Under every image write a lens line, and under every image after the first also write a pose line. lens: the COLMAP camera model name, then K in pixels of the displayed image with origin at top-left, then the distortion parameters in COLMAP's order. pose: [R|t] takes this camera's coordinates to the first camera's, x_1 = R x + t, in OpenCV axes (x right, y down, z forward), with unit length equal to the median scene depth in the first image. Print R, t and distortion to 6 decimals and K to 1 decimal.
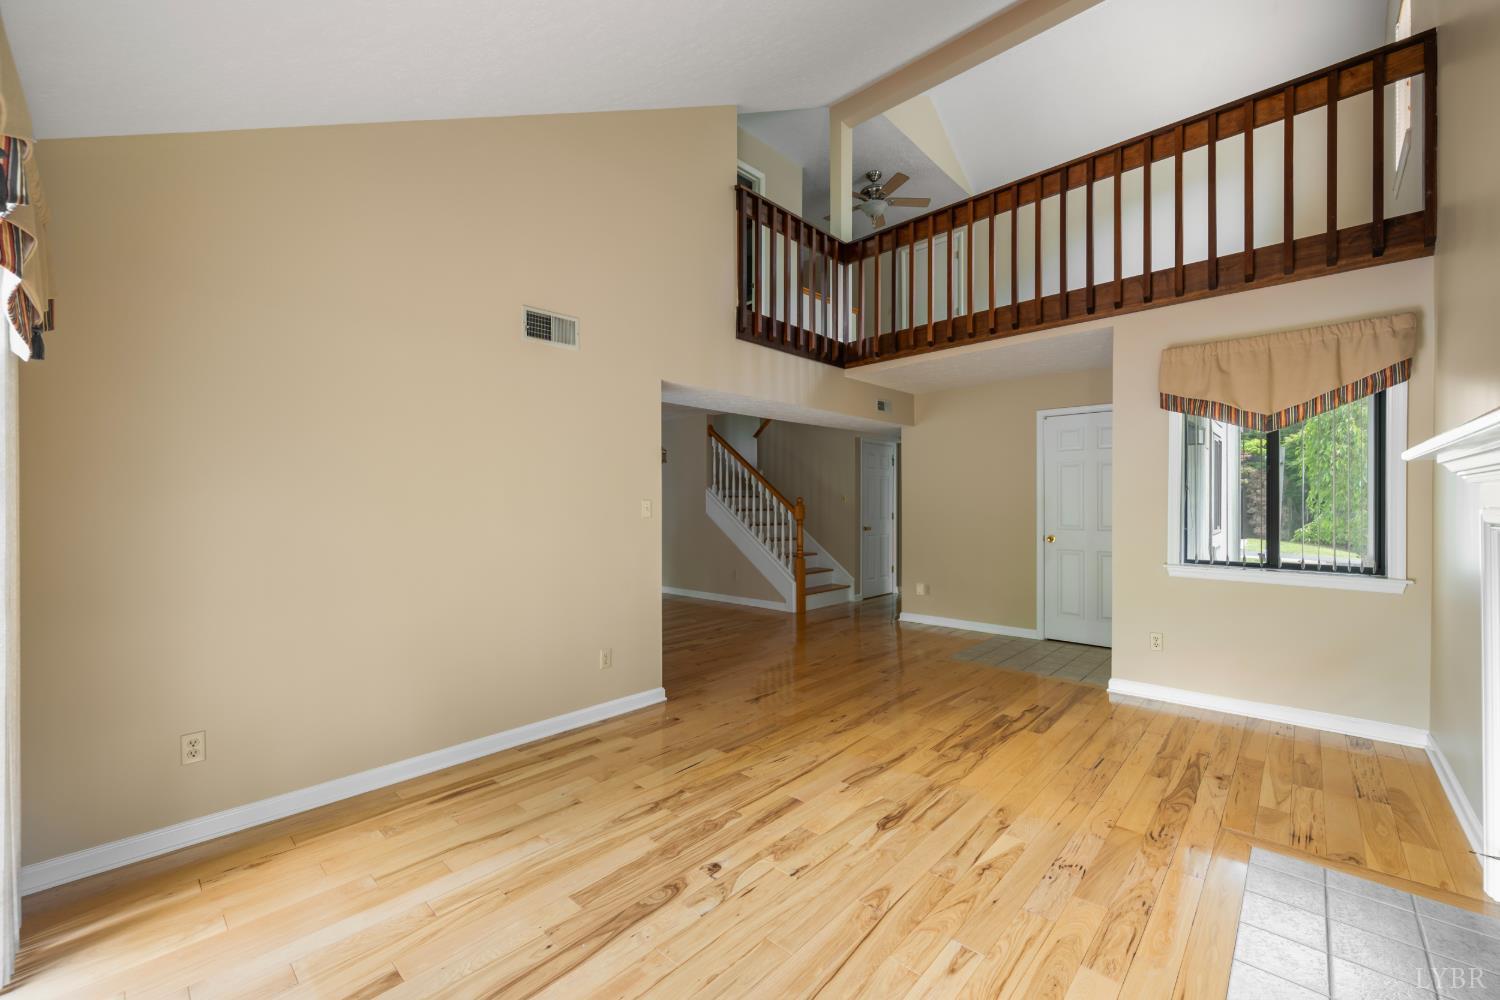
lens RADIAL K [[595.1, 0, 747.9], [0, 595.1, 503.4], [0, 0, 1]] dist [0.000021, -0.000006]
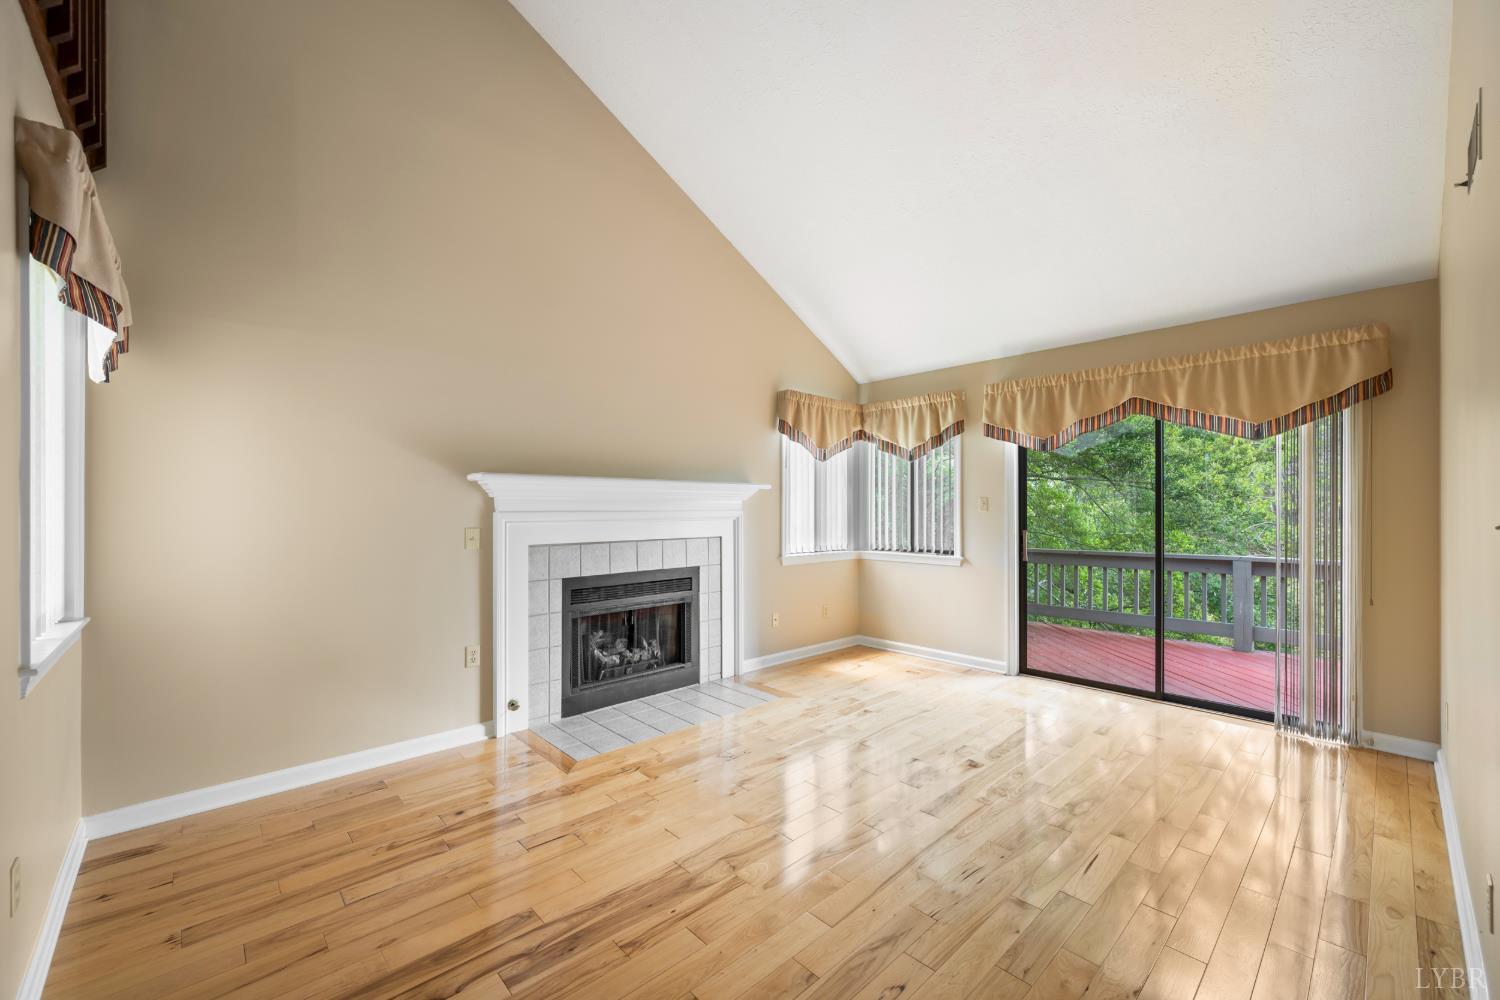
lens RADIAL K [[595.1, 0, 751.9], [0, 595.1, 506.6], [0, 0, 1]] dist [0.000021, -0.000006]
pose [[-0.997460, 0.003137, 0.071160, 0.253916], [0.003033, 0.999994, -0.001570, -0.001462], [-0.071164, -0.001350, -0.997464, 1.677812]]
